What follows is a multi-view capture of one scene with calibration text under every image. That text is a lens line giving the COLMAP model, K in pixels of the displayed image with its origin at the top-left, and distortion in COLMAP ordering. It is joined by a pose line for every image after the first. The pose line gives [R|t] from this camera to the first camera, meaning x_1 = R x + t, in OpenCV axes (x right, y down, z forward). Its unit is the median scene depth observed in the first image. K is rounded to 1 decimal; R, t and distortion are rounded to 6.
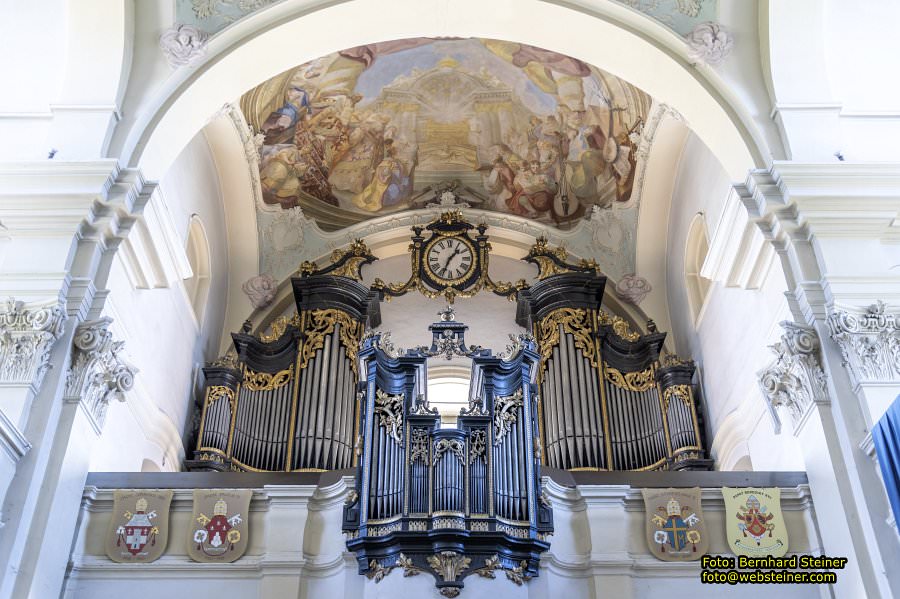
lens RADIAL K [[949.6, 0, 448.4], [0, 949.6, 297.1], [0, 0, 1]] dist [0.004001, 0.000000]
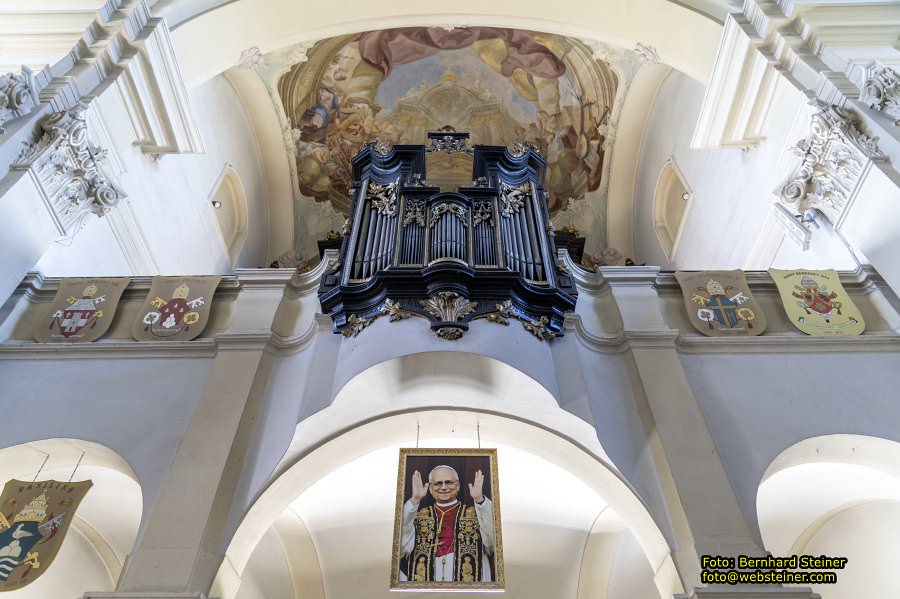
lens RADIAL K [[600.1, 0, 447.6], [0, 600.1, 298.7], [0, 0, 1]] dist [0.012192, -0.001397]
pose [[0.999937, -0.006610, -0.009124, 0.003710], [0.004605, 0.978862, -0.204469, 0.318334], [0.010283, 0.204414, 0.978830, 0.445926]]
